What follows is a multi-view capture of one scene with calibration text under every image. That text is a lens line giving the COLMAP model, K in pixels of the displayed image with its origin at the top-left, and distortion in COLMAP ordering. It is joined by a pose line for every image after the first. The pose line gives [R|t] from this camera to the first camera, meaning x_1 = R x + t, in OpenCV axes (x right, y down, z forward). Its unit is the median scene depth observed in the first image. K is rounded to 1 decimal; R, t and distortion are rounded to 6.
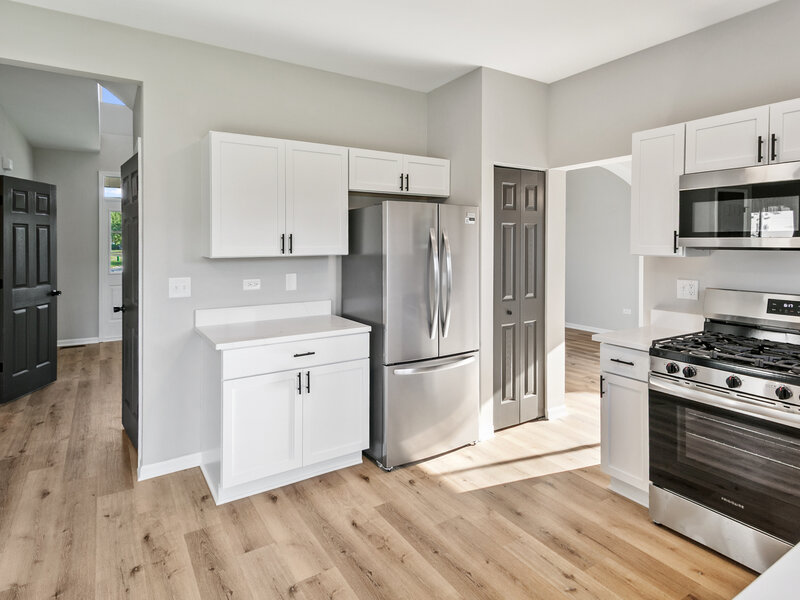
lens RADIAL K [[460.3, 0, 399.2], [0, 460.3, 274.3], [0, 0, 1]] dist [0.031632, -0.002670]
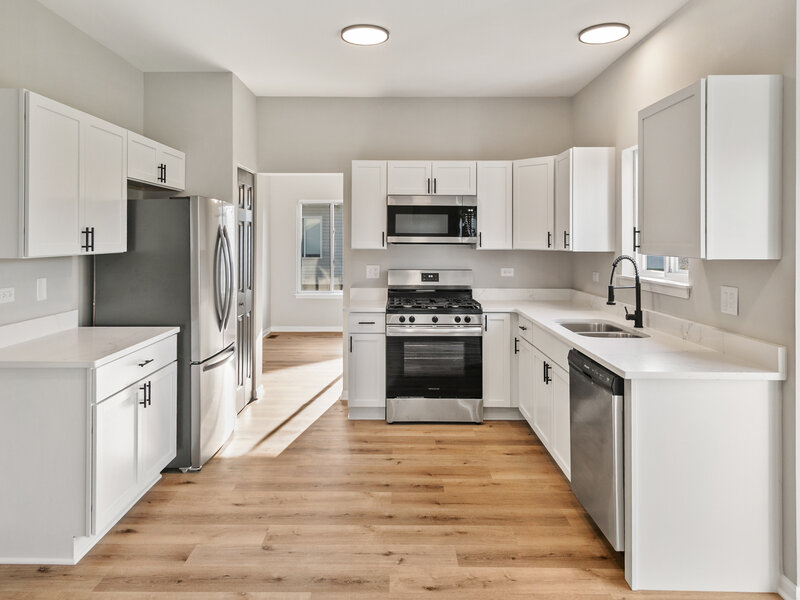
lens RADIAL K [[539.8, 0, 400.0], [0, 539.8, 300.0], [0, 0, 1]] dist [-0.000825, -0.003159]
pose [[0.535613, -0.092284, 0.839406, -0.822898], [0.053512, 0.995722, 0.075324, -0.002178], [-0.842767, 0.004574, 0.538260, 0.016899]]
